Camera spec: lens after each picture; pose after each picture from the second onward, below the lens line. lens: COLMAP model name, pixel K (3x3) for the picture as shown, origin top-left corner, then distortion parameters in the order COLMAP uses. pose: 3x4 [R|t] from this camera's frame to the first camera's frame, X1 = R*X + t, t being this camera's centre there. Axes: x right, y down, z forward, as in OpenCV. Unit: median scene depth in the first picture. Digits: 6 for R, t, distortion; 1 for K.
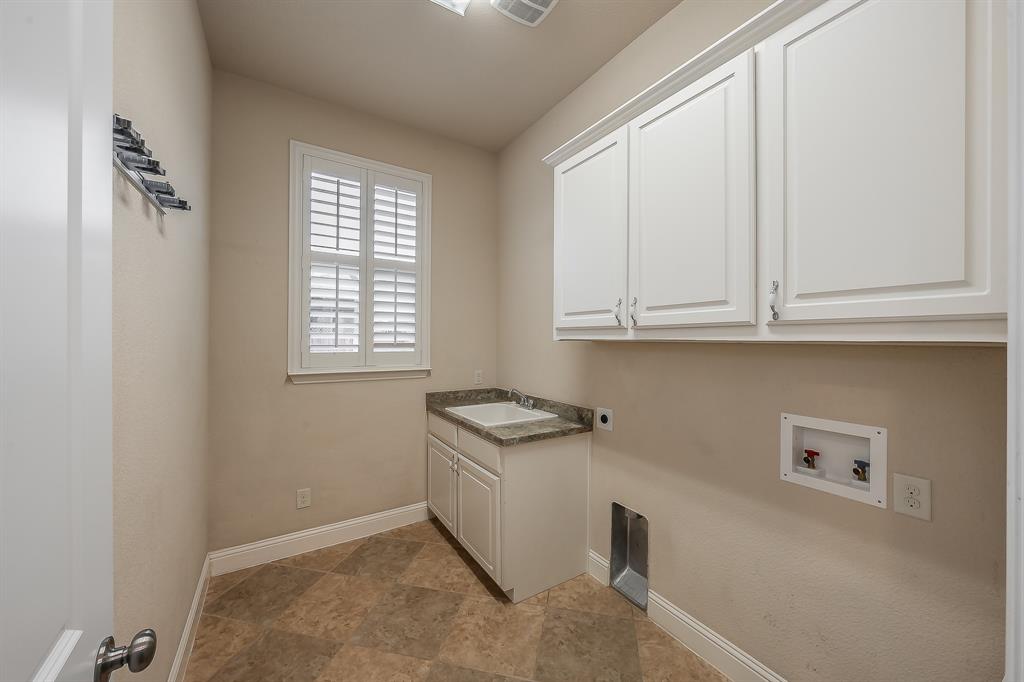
lens RADIAL K [[372.0, 0, 508.3], [0, 372.0, 338.3], [0, 0, 1]] dist [-0.001700, -0.000098]
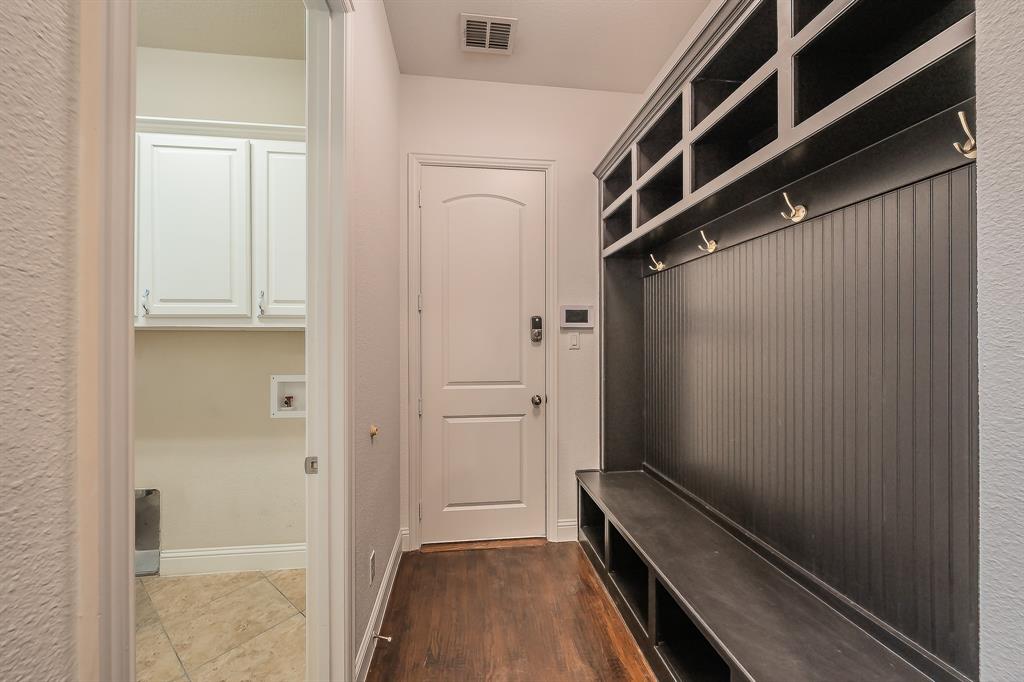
lens RADIAL K [[372.0, 0, 508.3], [0, 372.0, 338.3], [0, 0, 1]] dist [-0.001700, -0.000098]
pose [[0.418384, -0.001955, 0.908268, -0.277505], [0.001461, 0.999998, 0.001479, 0.047506], [-0.908269, 0.000708, 0.418386, -0.583943]]
